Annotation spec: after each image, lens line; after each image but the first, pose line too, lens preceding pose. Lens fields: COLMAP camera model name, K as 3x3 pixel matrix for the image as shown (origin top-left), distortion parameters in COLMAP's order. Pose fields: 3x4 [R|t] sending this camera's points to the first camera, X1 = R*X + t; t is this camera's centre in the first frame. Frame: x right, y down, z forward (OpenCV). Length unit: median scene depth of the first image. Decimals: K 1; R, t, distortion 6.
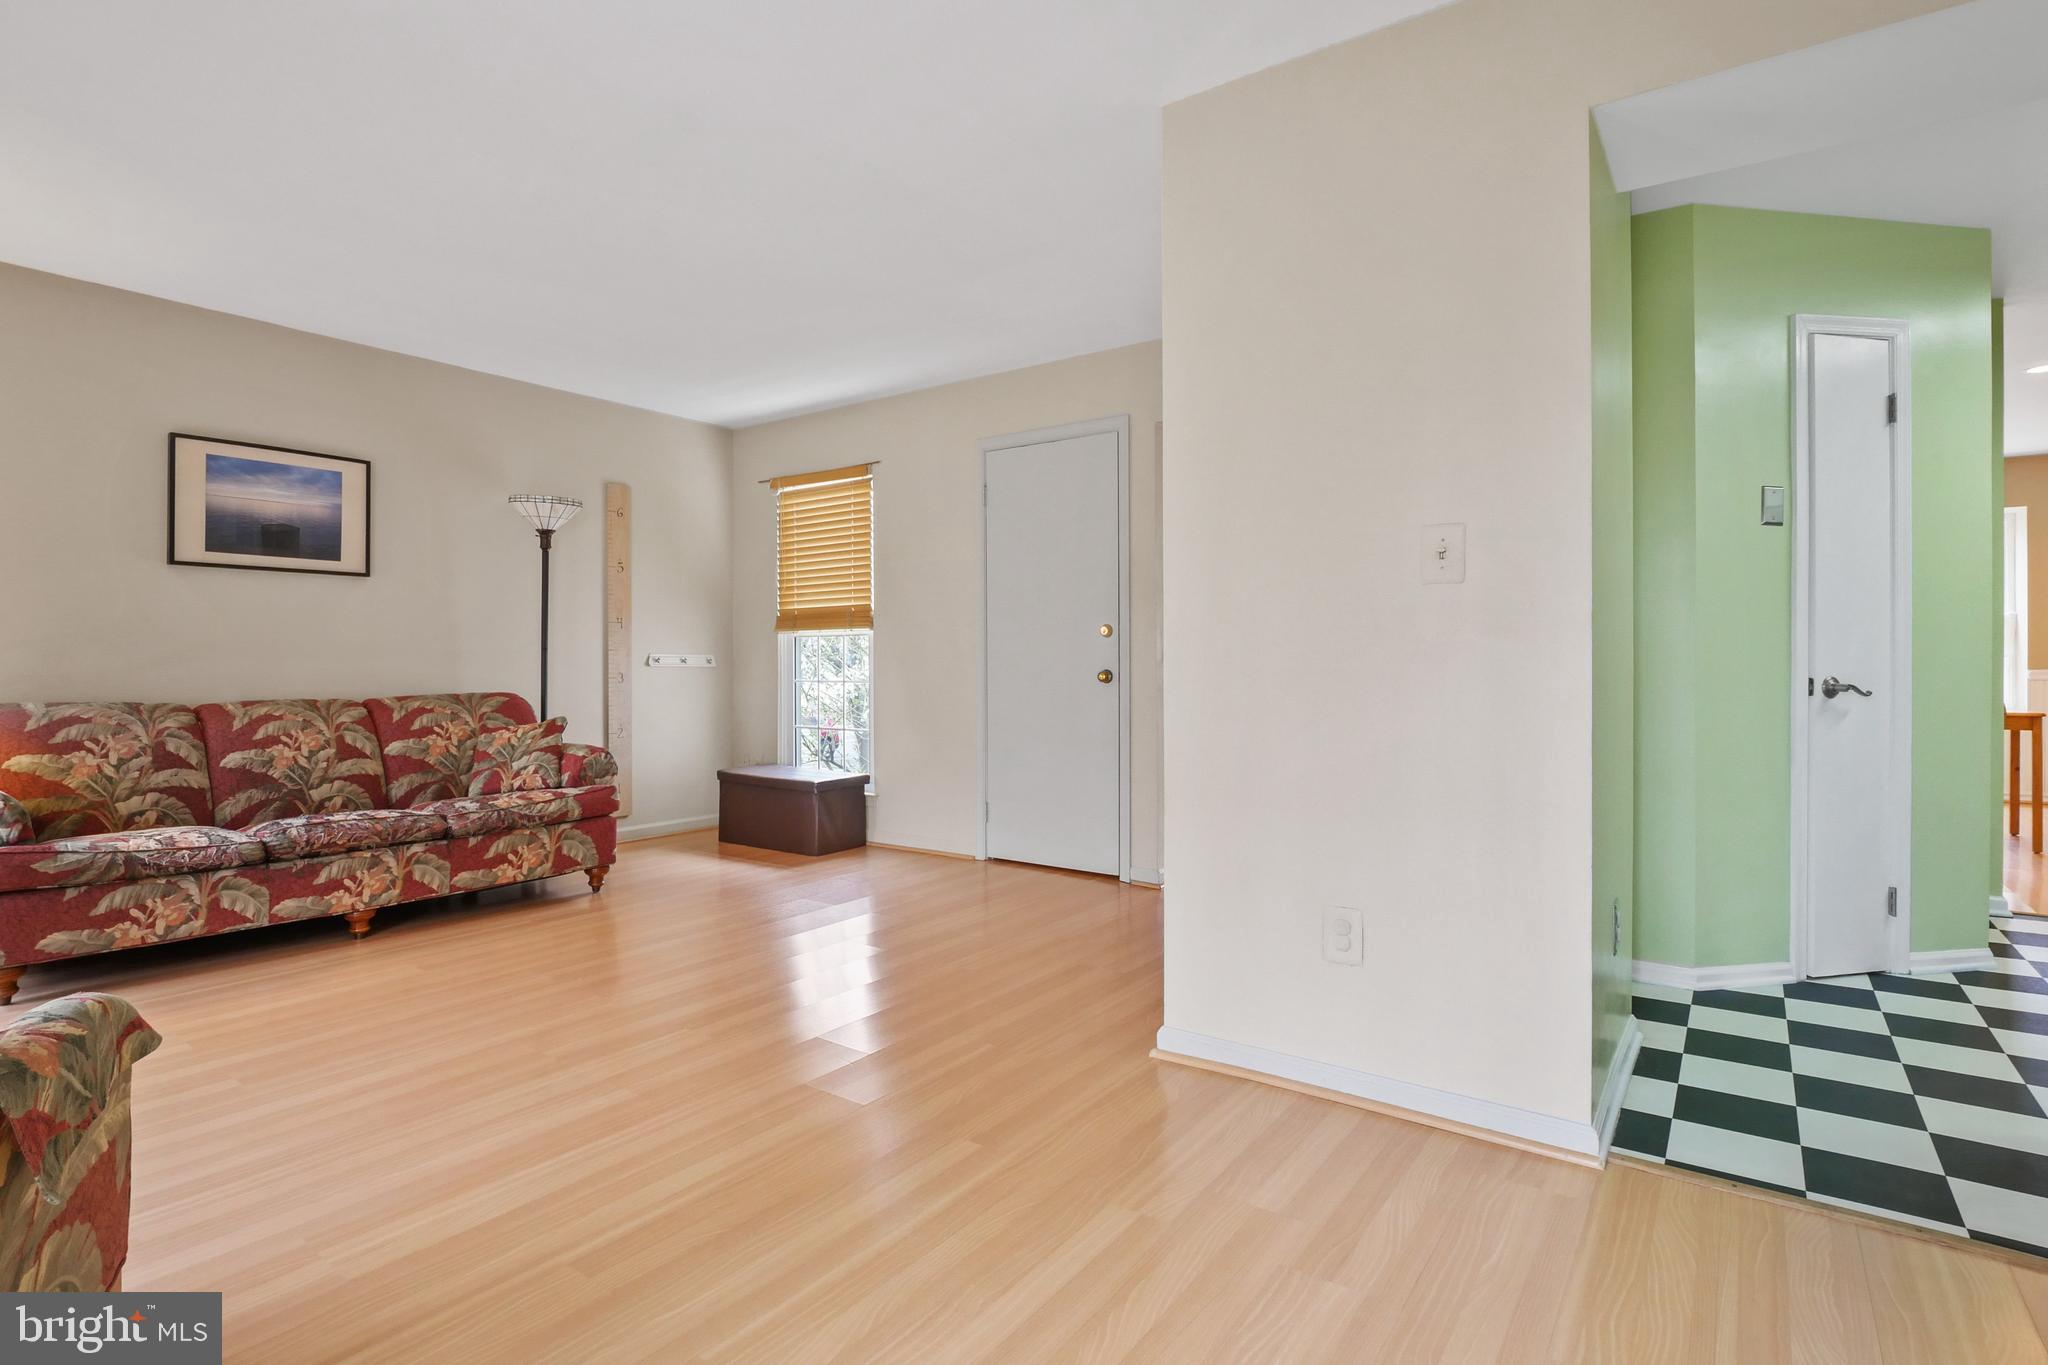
lens RADIAL K [[1004.6, 0, 1023.2], [0, 1004.6, 683.2], [0, 0, 1]] dist [-0.000729, -0.001530]
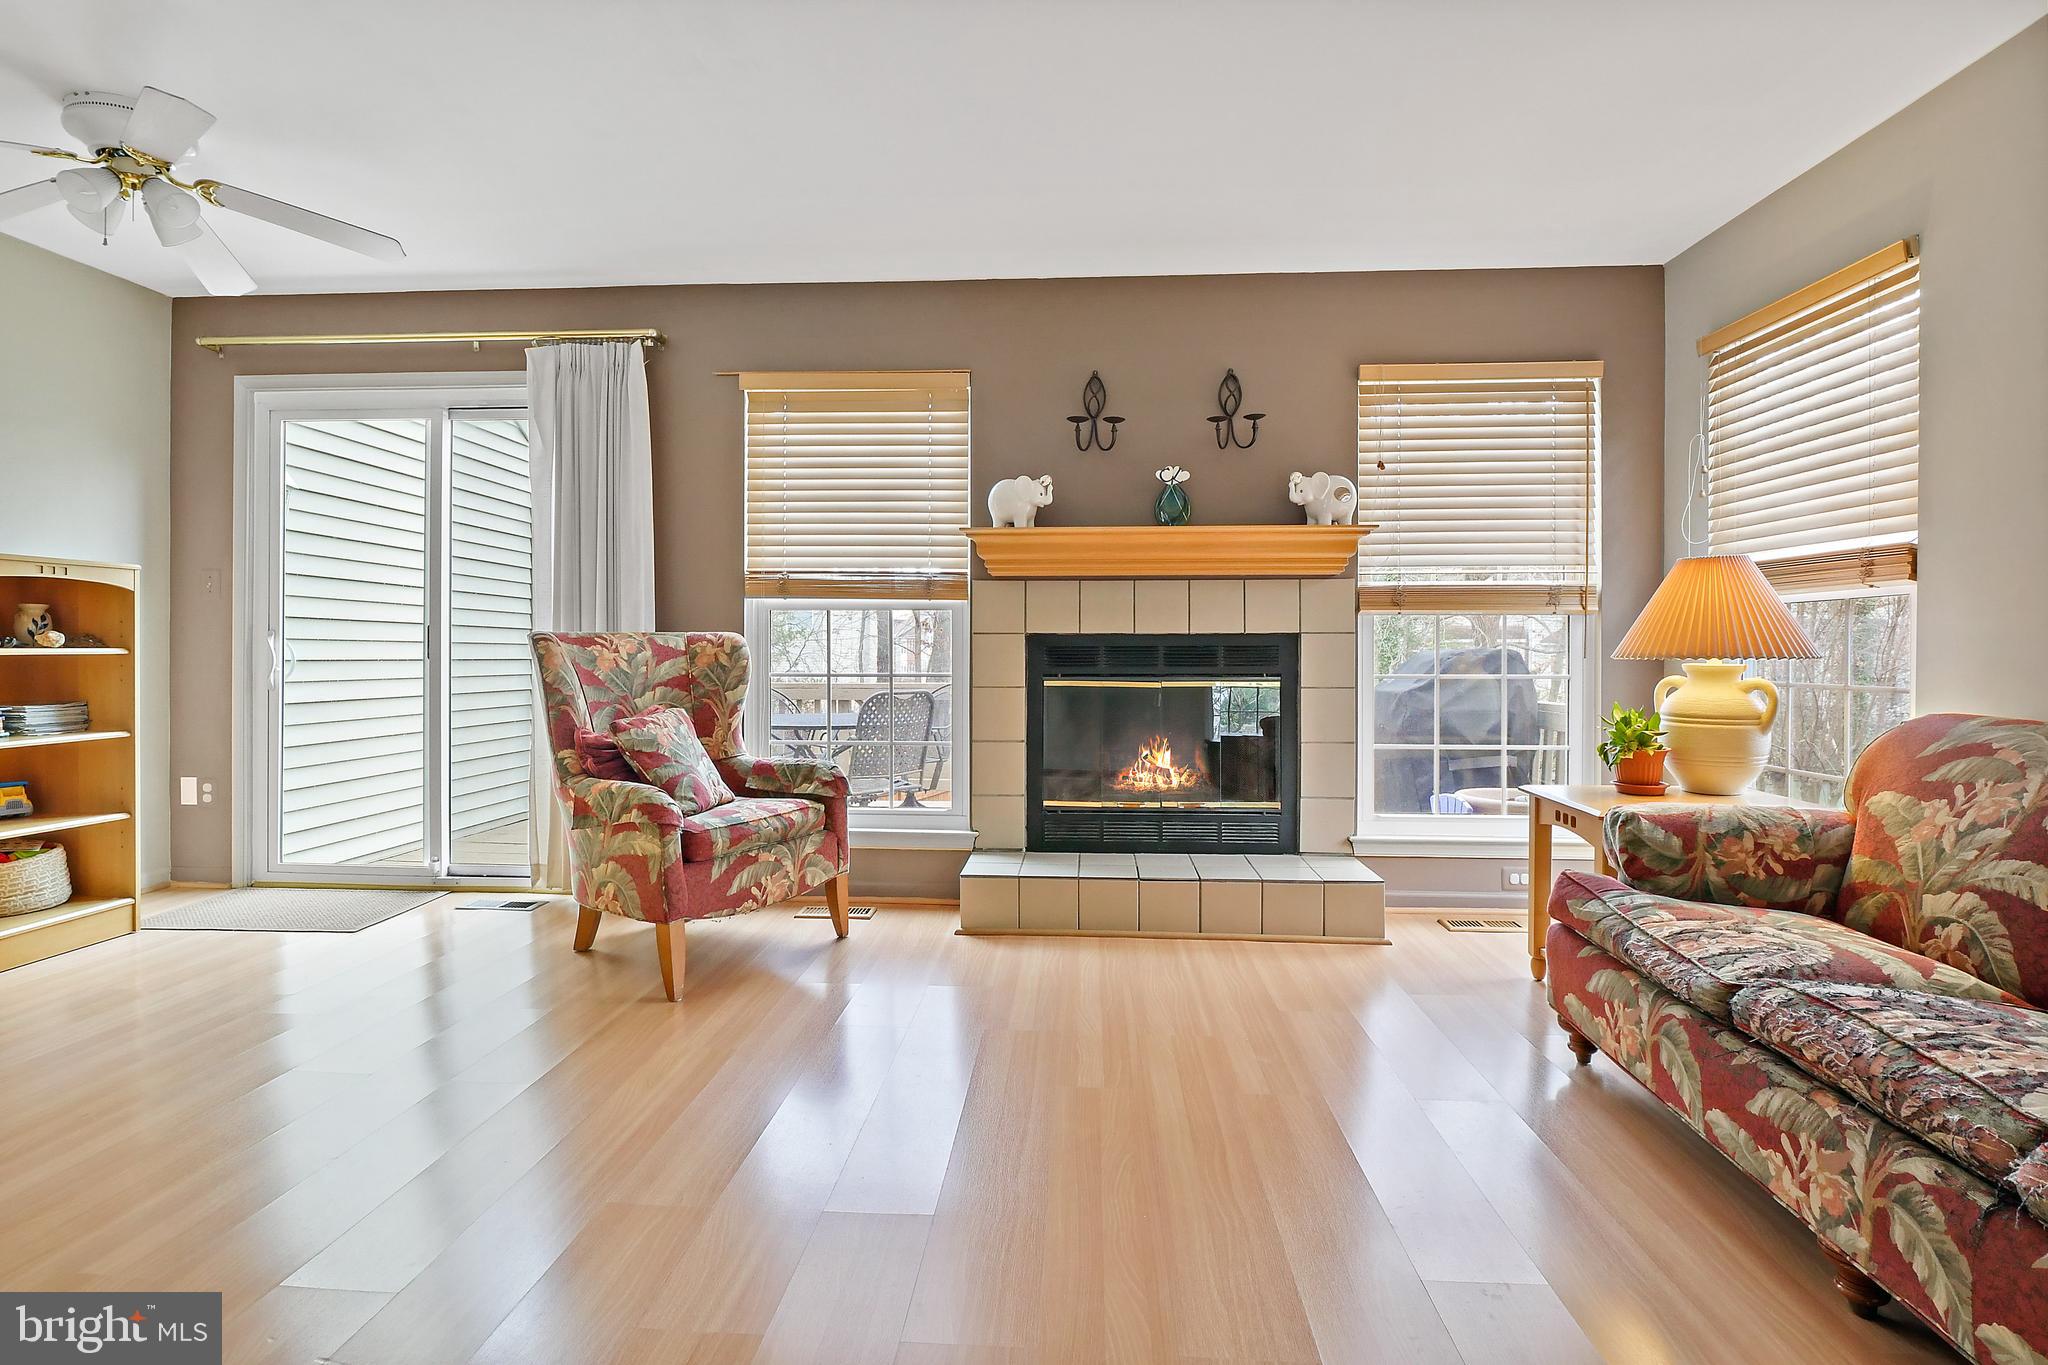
lens RADIAL K [[1004.6, 0, 1023.8], [0, 1004.6, 669.3], [0, 0, 1]] dist [-0.000729, -0.001530]
pose [[-0.848833, 0.004475, -0.528642, -0.151085], [-0.015081, 0.999352, 0.032676, -0.020922], [0.528446, 0.035709, -0.848216, 1.177643]]
